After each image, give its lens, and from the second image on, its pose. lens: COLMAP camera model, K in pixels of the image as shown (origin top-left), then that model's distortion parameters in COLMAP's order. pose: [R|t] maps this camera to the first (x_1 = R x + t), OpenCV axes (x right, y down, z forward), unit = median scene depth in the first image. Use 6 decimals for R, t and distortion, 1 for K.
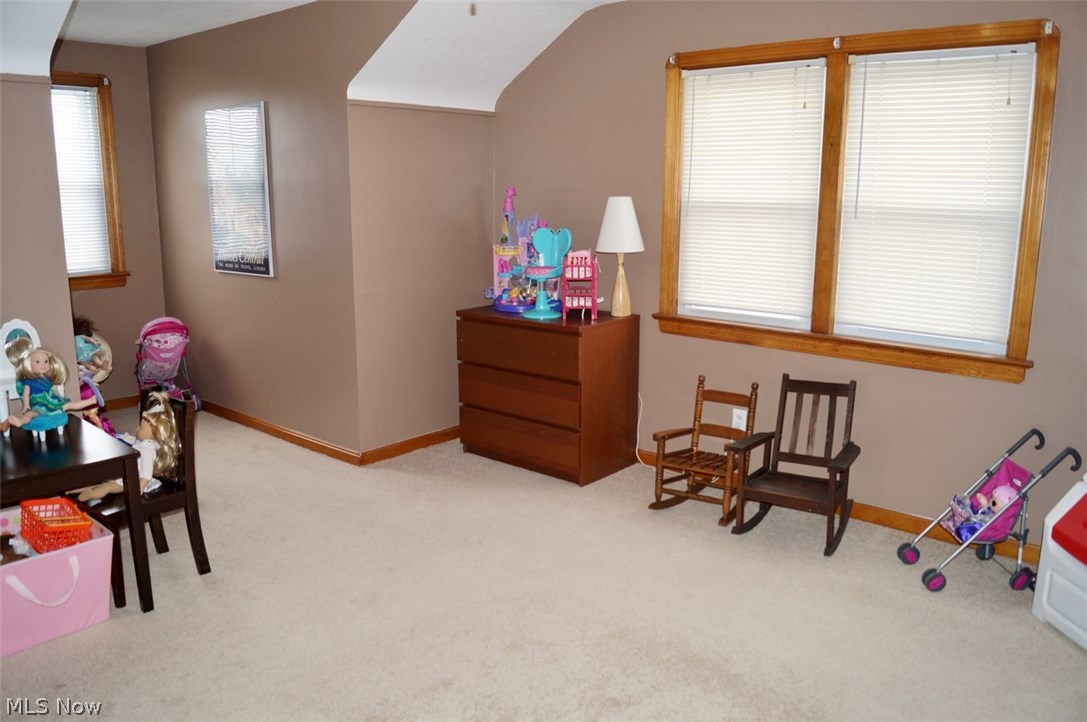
lens RADIAL K [[837.1, 0, 538.2], [0, 837.1, 360.8], [0, 0, 1]] dist [-0.091067, 0.006216]
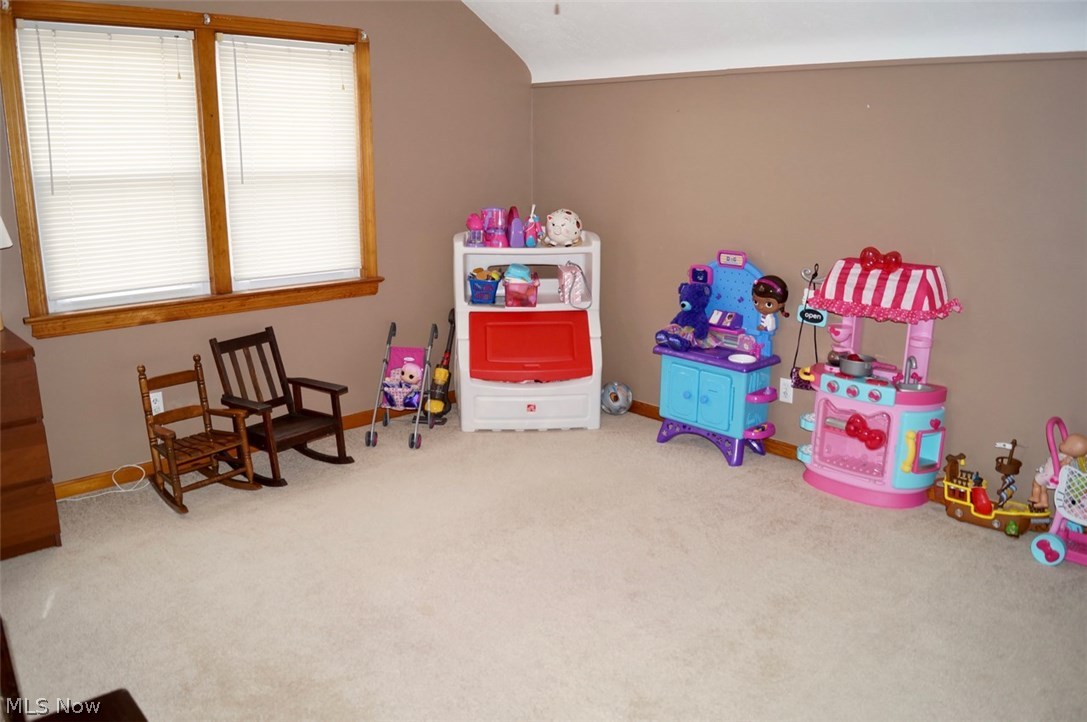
lens RADIAL K [[837.1, 0, 534.0], [0, 837.1, 359.0], [0, 0, 1]] dist [-0.091067, 0.006216]
pose [[0.089085, -0.232843, 0.968425, -0.681777], [0.207013, 0.955388, 0.210665, -0.095885], [-0.974274, 0.181709, 0.133313, 0.495423]]
